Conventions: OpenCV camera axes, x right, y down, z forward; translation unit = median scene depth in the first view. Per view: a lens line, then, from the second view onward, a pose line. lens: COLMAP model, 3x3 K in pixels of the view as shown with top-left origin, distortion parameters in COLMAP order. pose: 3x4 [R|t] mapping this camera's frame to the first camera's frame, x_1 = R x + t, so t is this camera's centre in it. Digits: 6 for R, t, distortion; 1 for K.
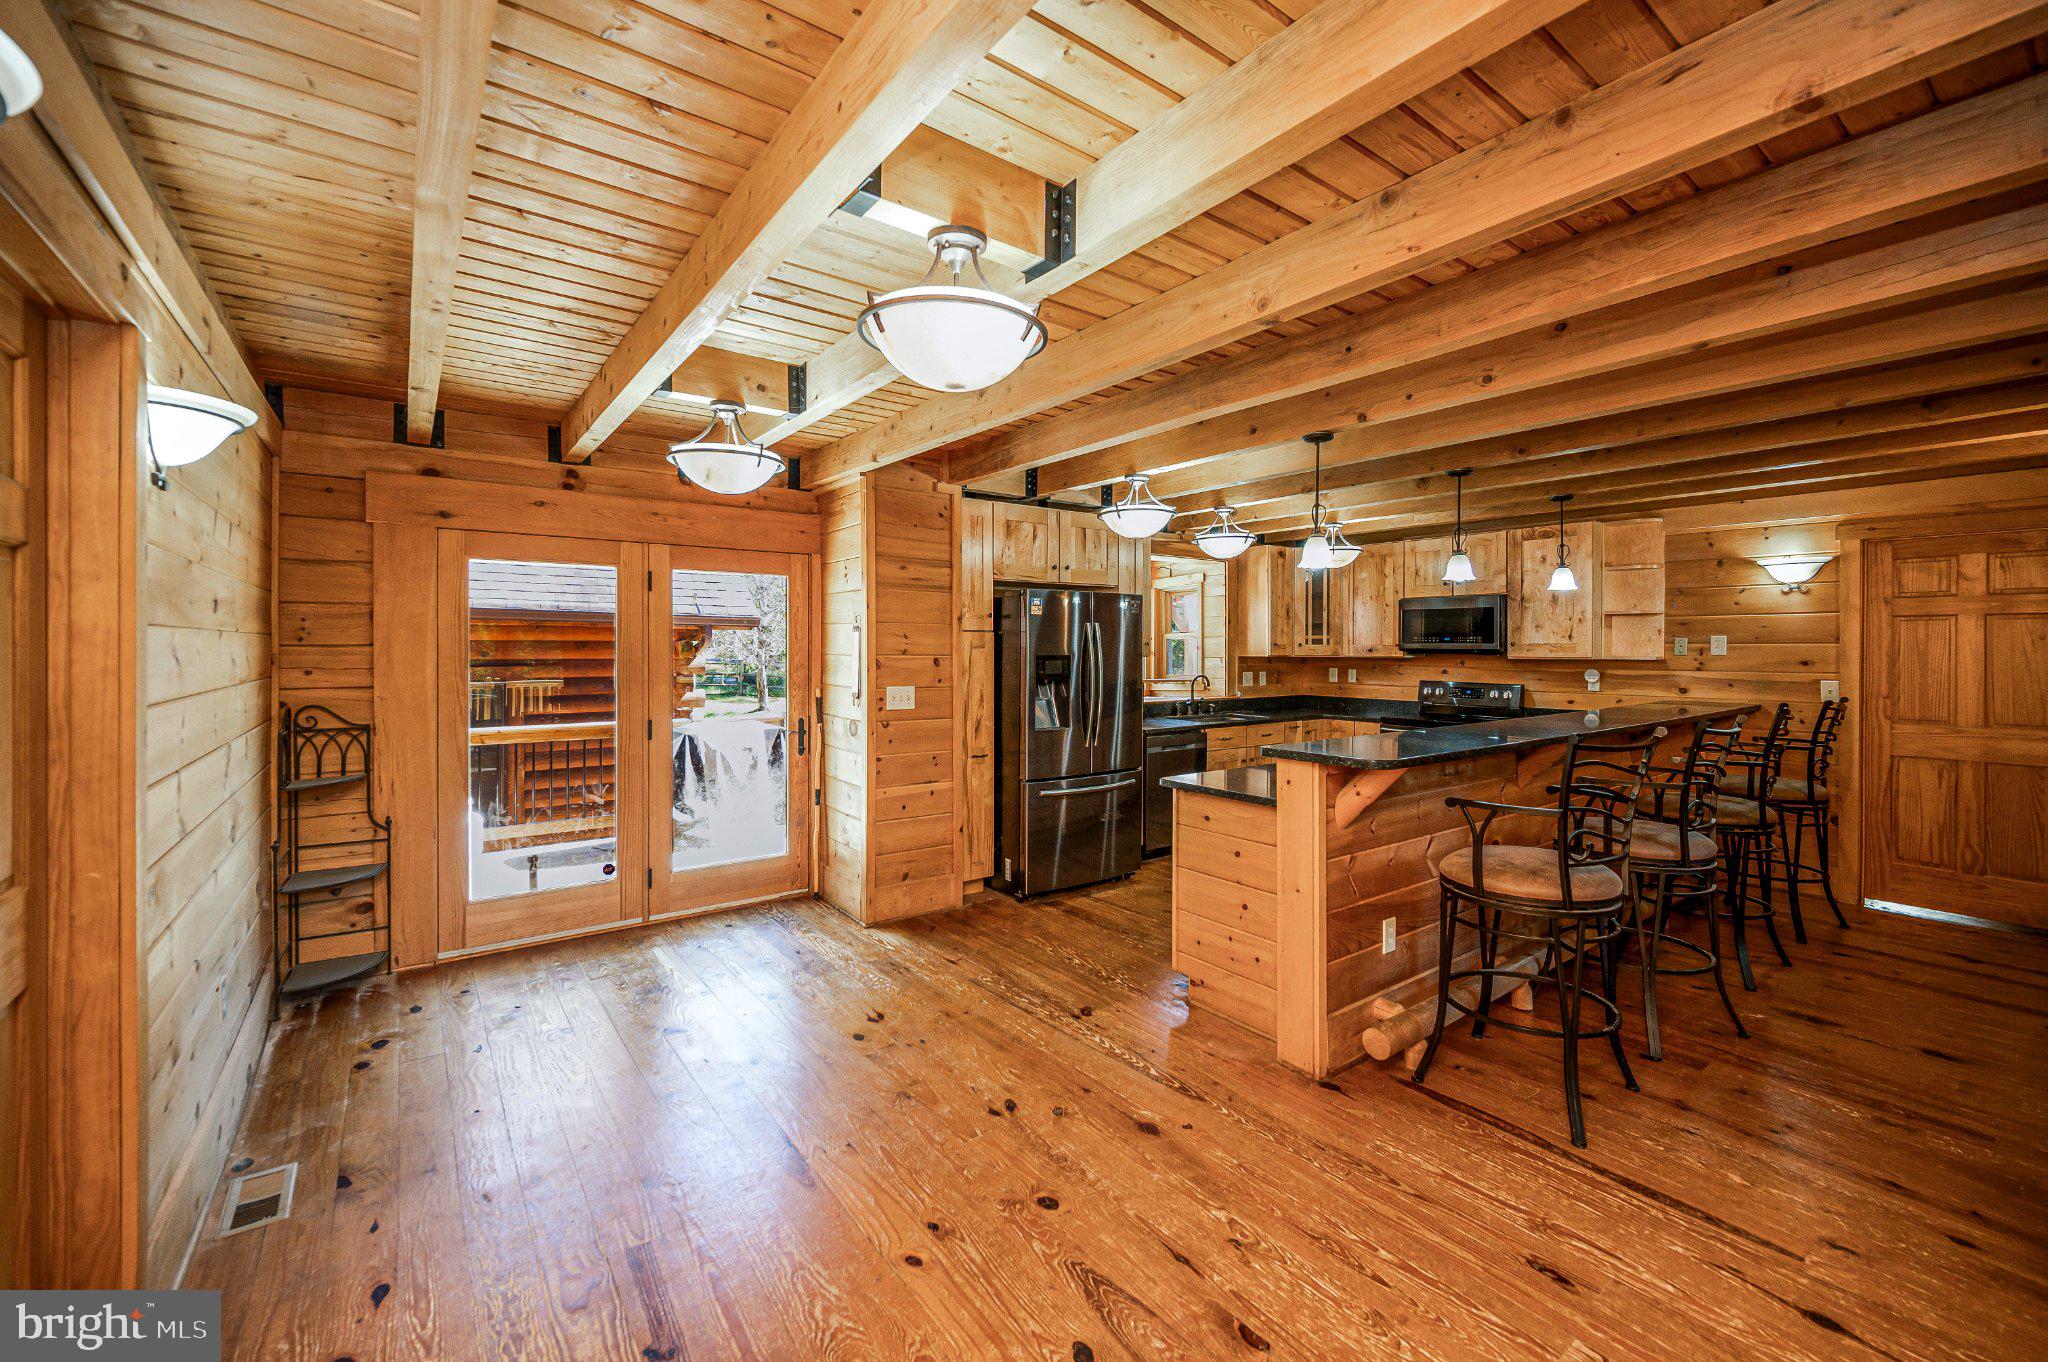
lens RADIAL K [[835.7, 0, 1028.1], [0, 835.7, 650.0], [0, 0, 1]] dist [-0.001965, -0.000092]
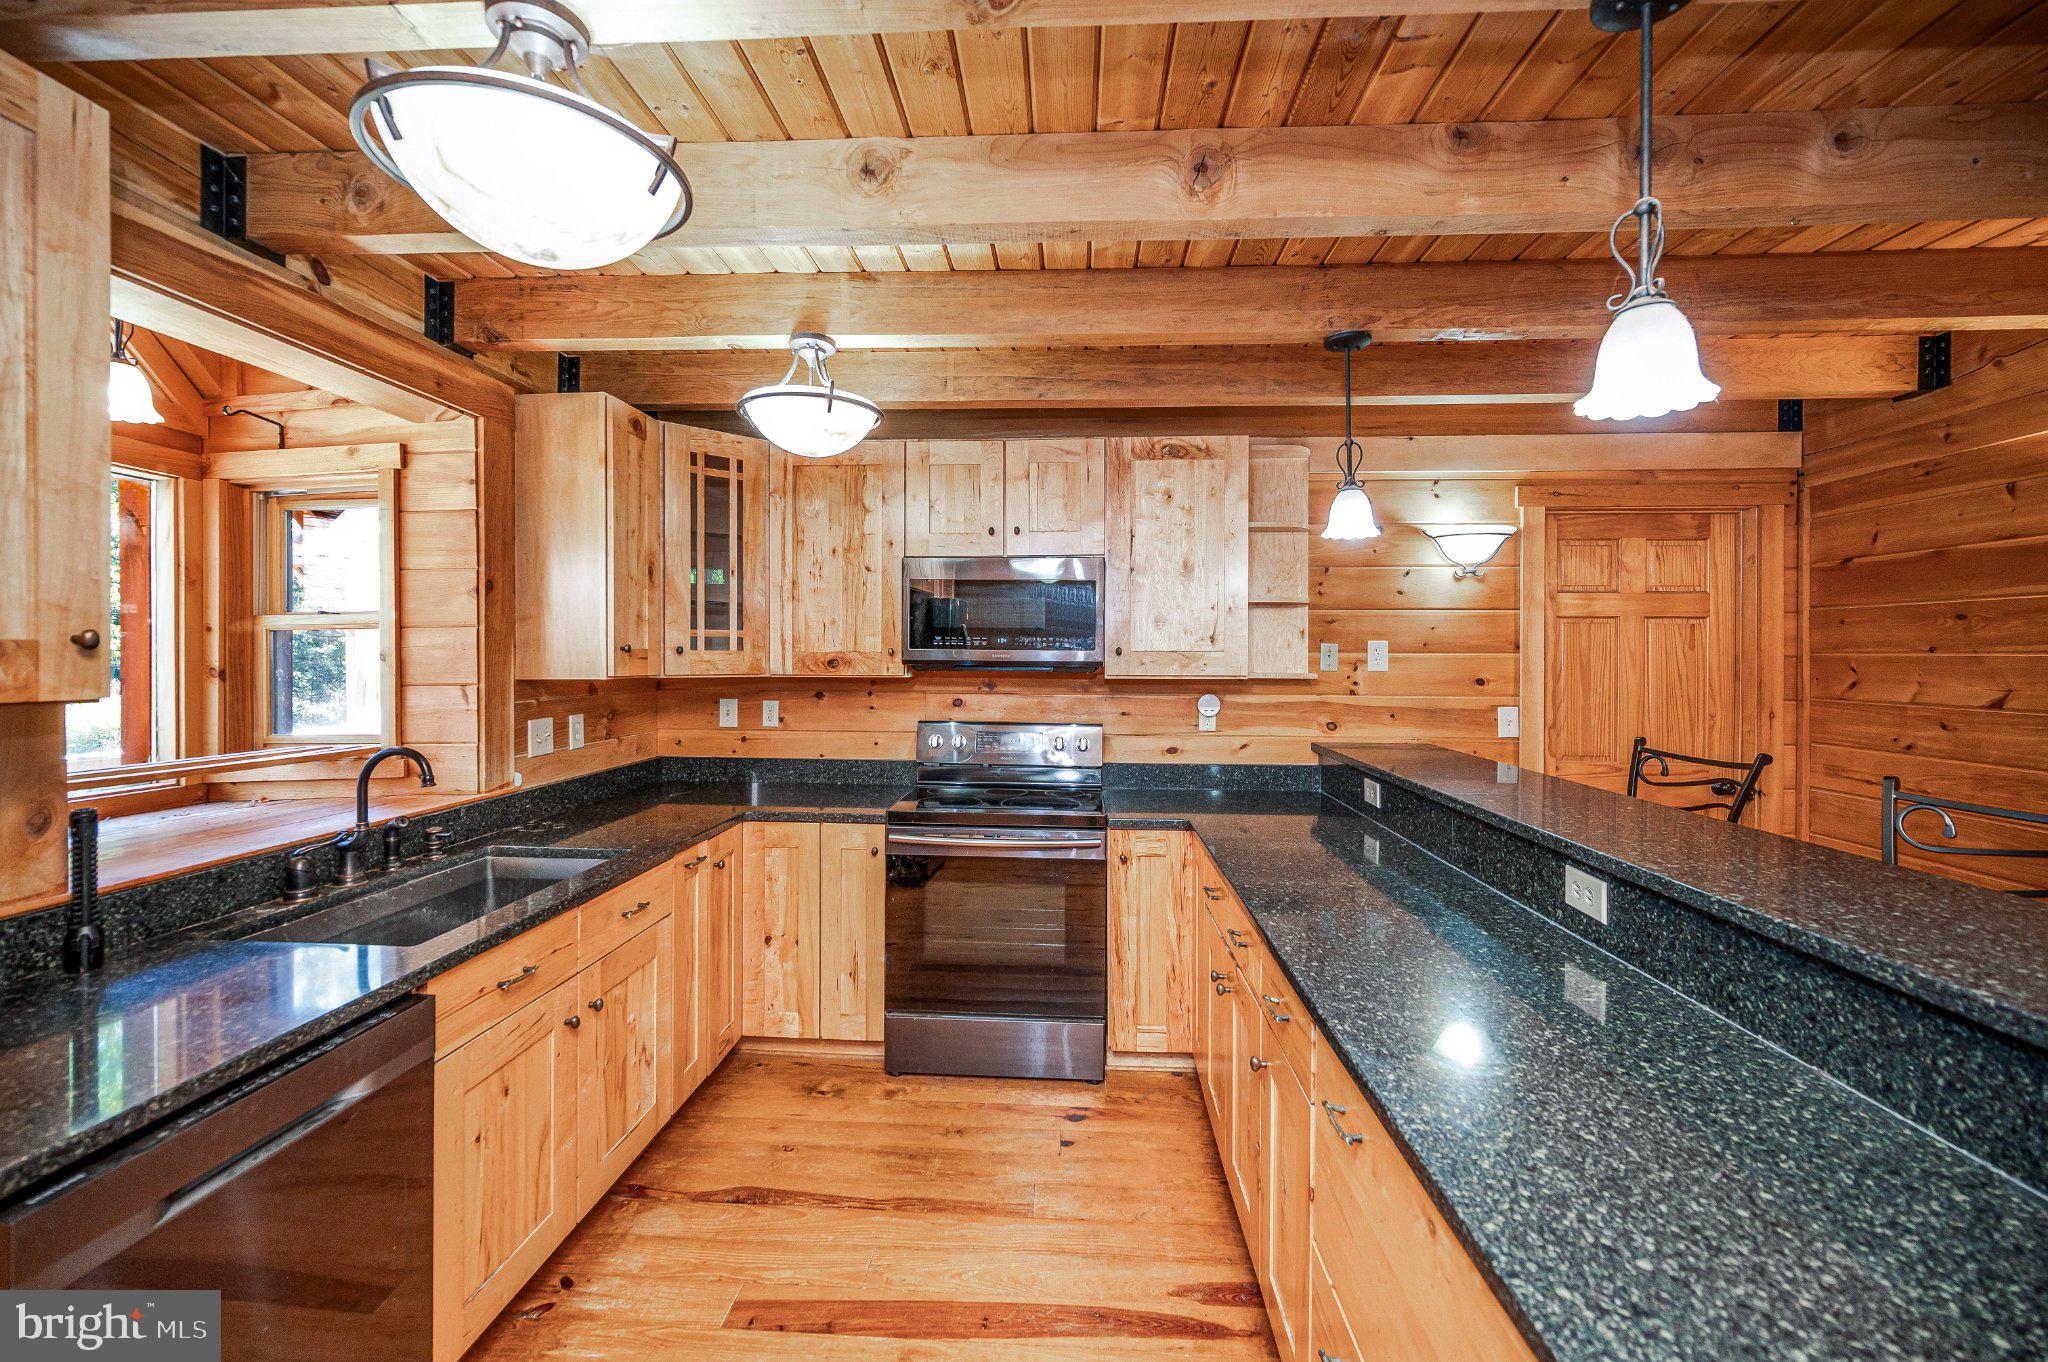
lens RADIAL K [[835.7, 0, 1033.6], [0, 835.7, 663.3], [0, 0, 1]] dist [-0.001965, -0.000092]
pose [[0.646507, -0.004584, 0.762894, 0.121938], [-0.000734, 0.999978, 0.006632, -0.002780], [-0.762908, -0.004848, 0.646489, 0.613027]]
